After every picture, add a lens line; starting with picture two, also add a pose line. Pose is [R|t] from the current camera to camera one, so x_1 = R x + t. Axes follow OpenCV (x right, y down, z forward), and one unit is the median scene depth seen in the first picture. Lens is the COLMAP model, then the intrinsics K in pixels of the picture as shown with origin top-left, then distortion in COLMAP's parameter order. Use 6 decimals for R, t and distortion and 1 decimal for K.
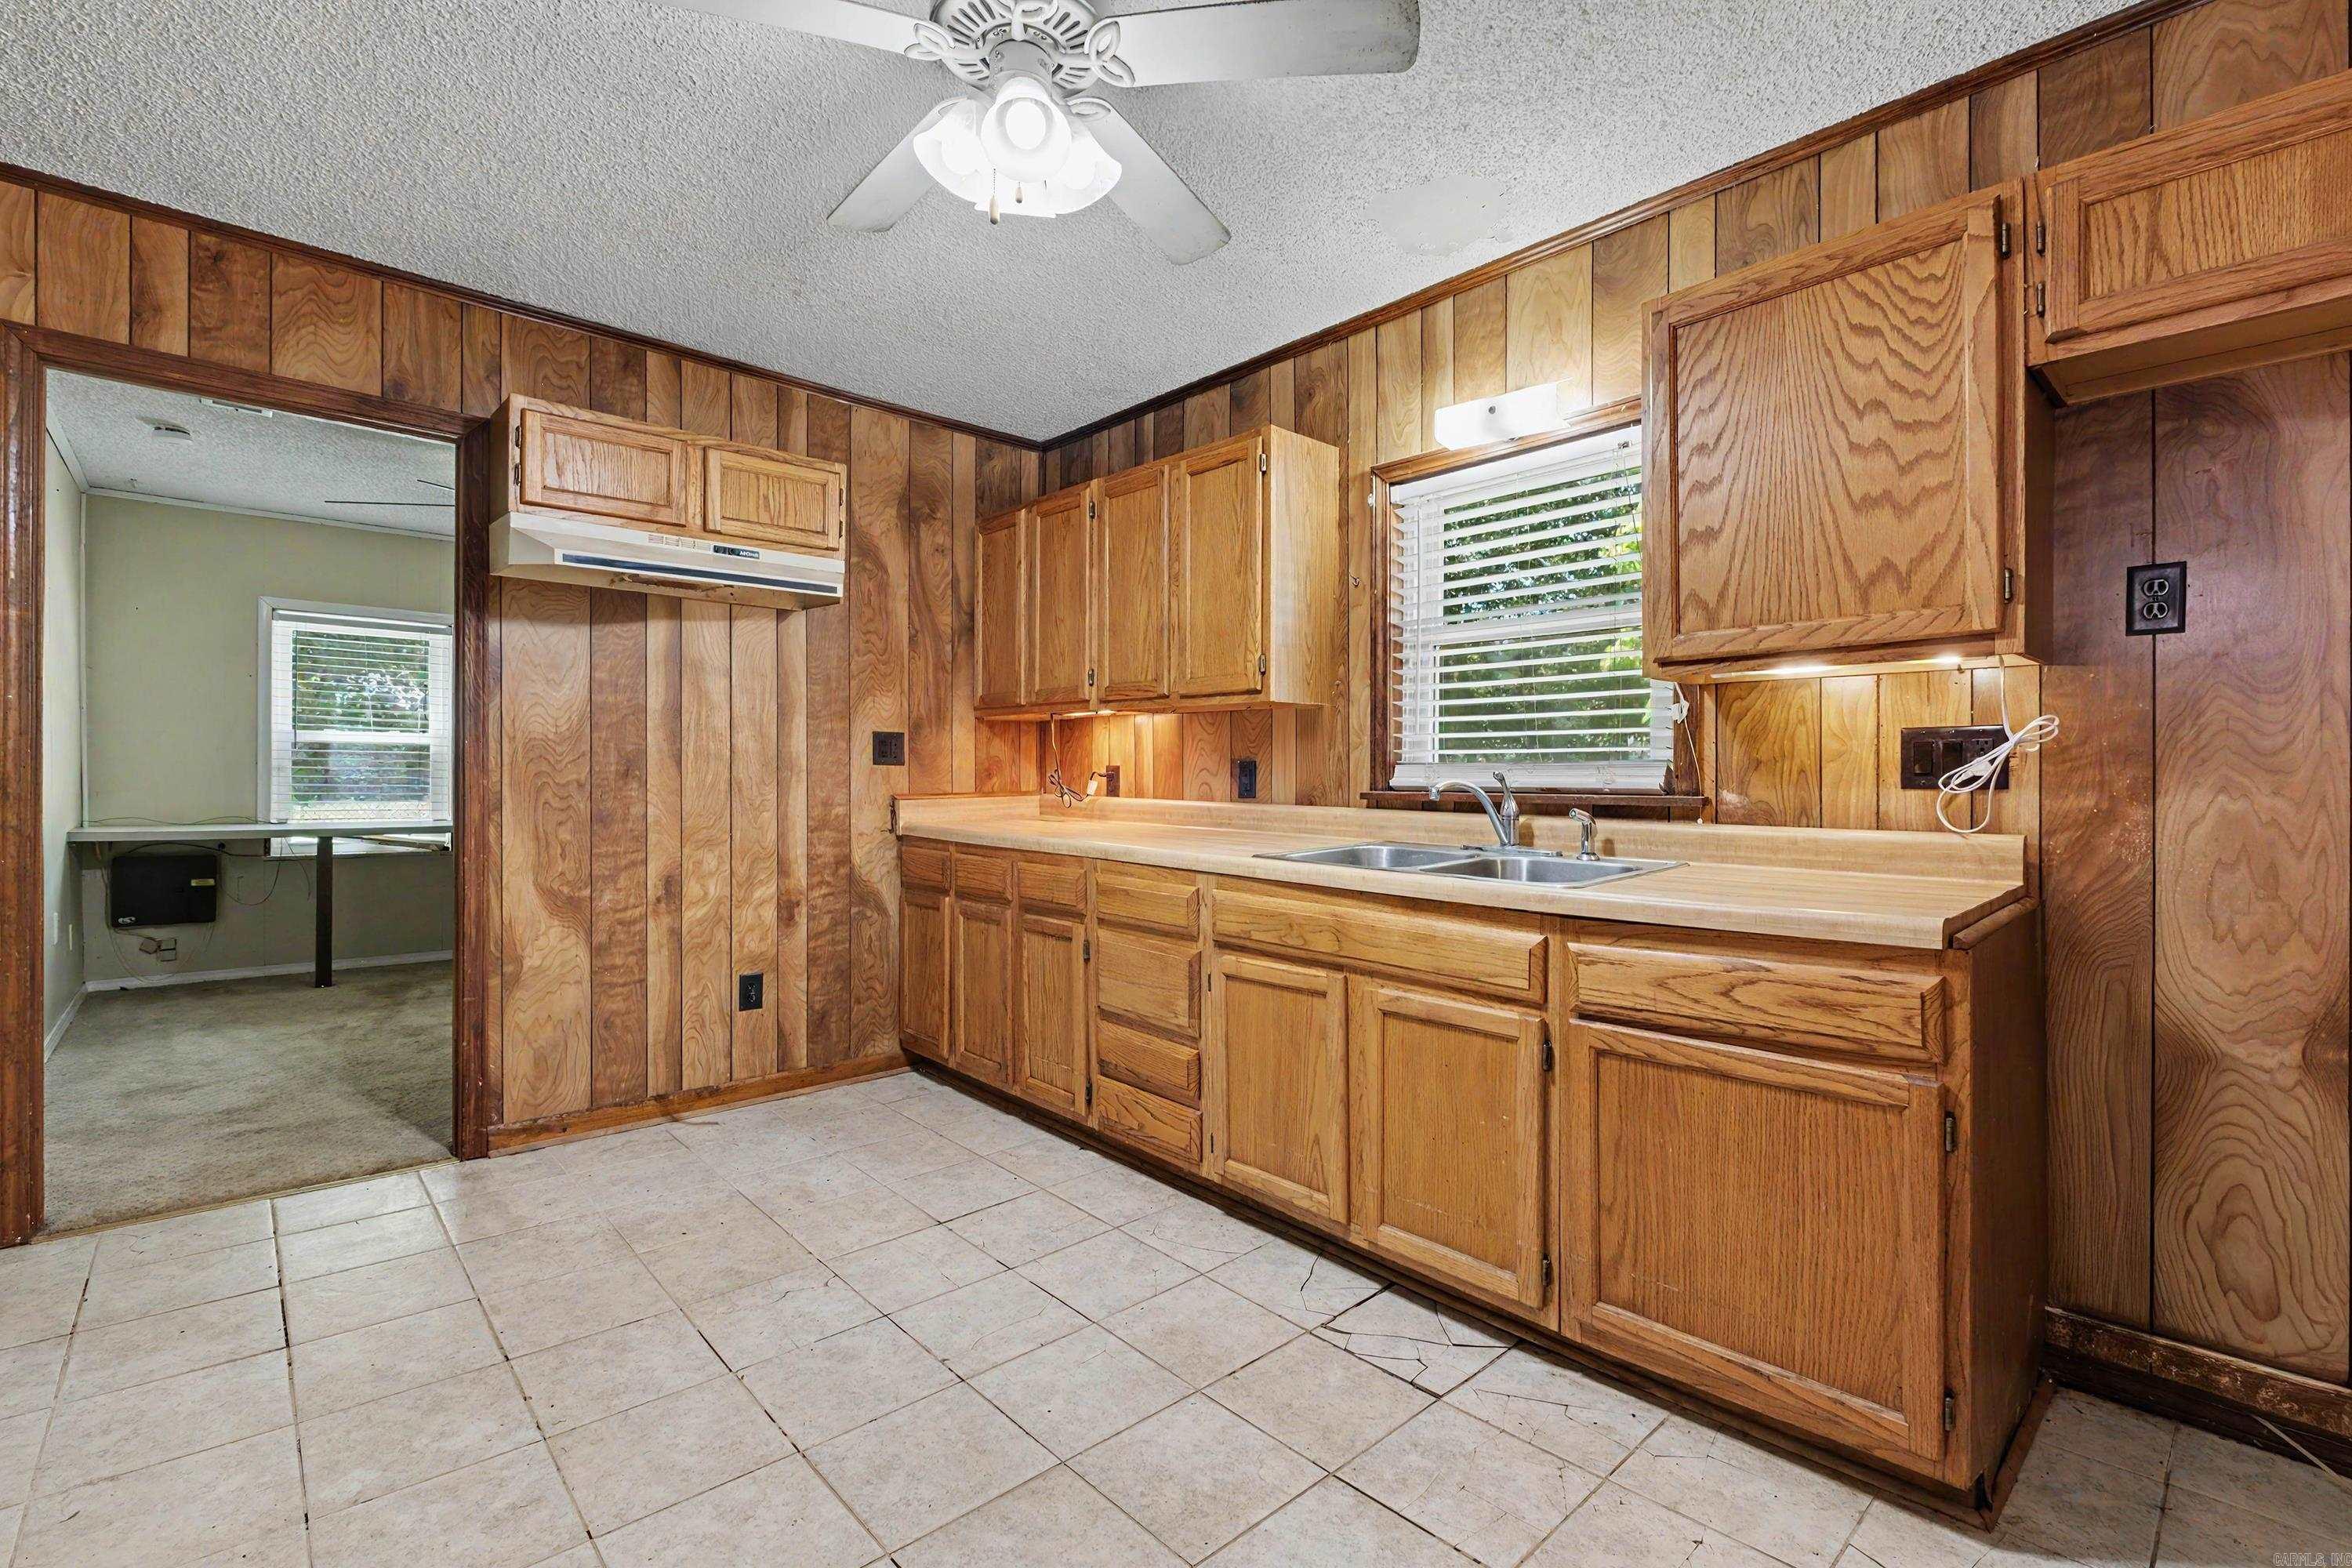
lens RADIAL K [[1027.1, 0, 1171.5], [0, 1027.1, 785.8], [0, 0, 1]] dist [-0.000399, -0.001197]
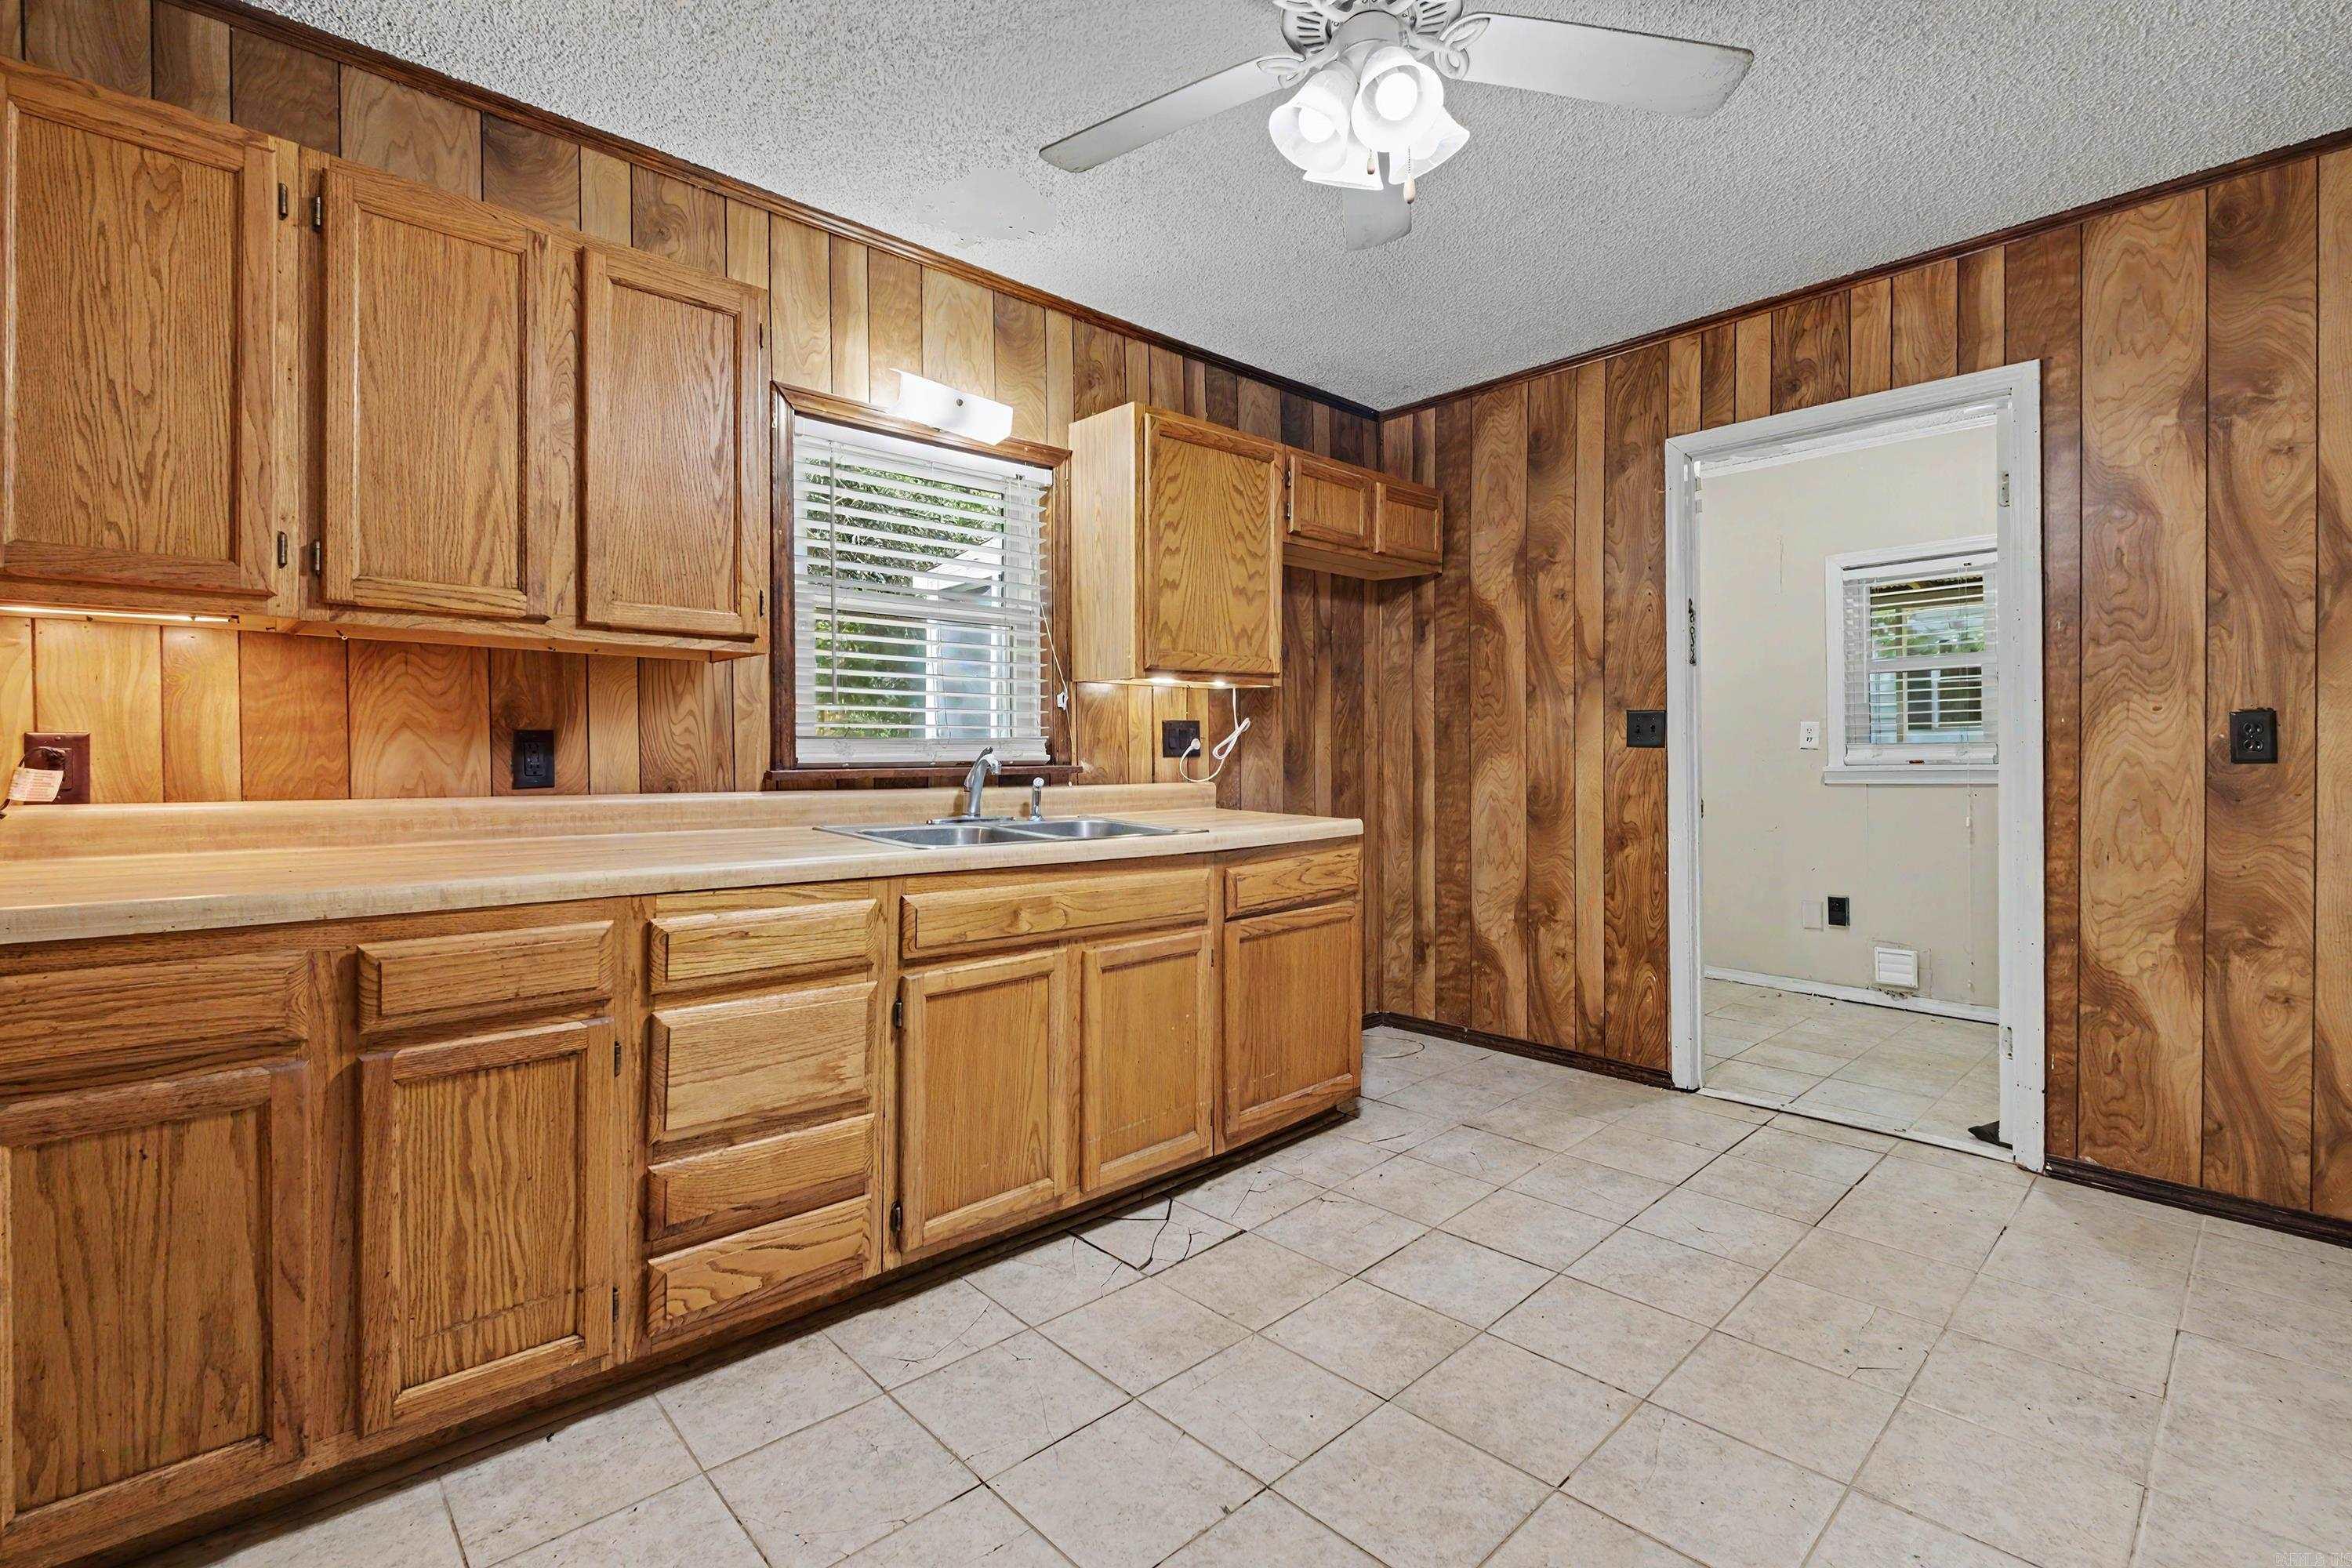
lens RADIAL K [[1027.1, 0, 1199.7], [0, 1027.1, 754.0], [0, 0, 1]] dist [-0.000399, -0.001197]
pose [[-0.008162, -0.007445, 0.999939, -0.851226], [0.012579, 0.999892, 0.007547, -0.013069], [-0.999888, 0.012640, -0.008068, 0.877924]]
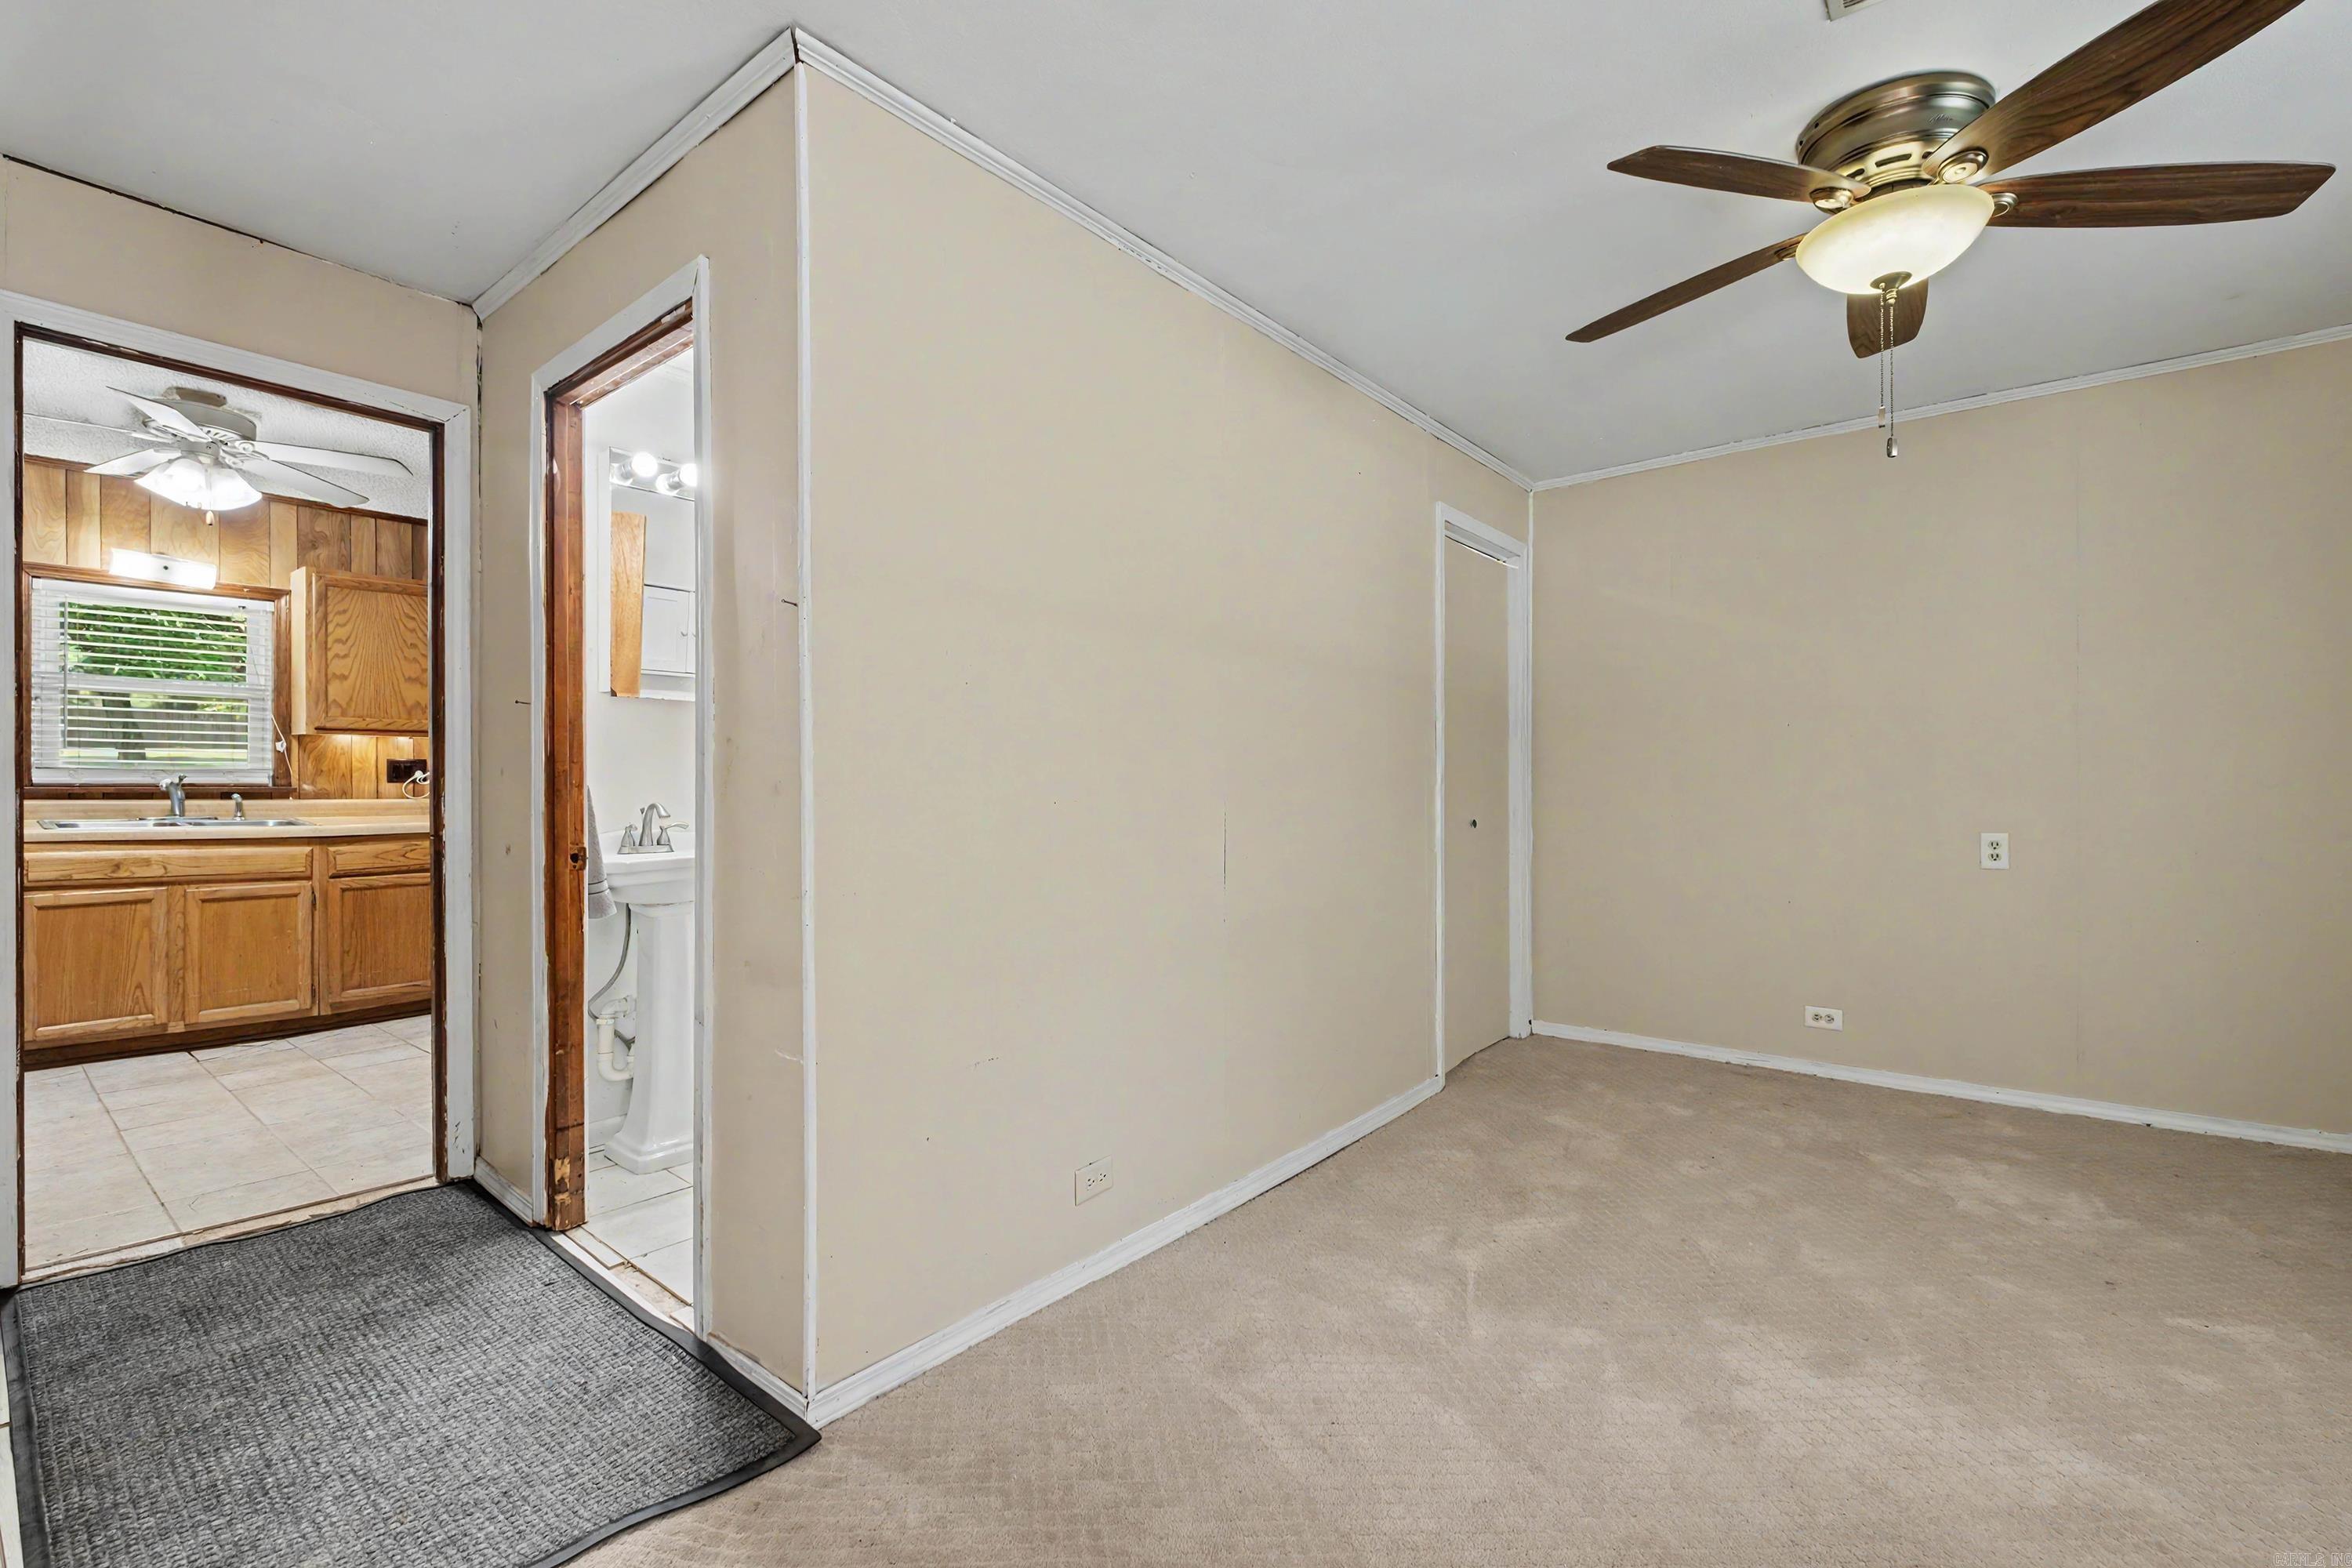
lens RADIAL K [[1027.1, 0, 1175.4], [0, 1027.1, 781.1], [0, 0, 1]] dist [-0.000399, -0.001197]
pose [[-0.131427, -0.010020, 0.991275, -1.894736], [0.000294, 0.999948, 0.010146, -0.023562], [-0.991326, 0.001625, -0.131418, -0.549500]]
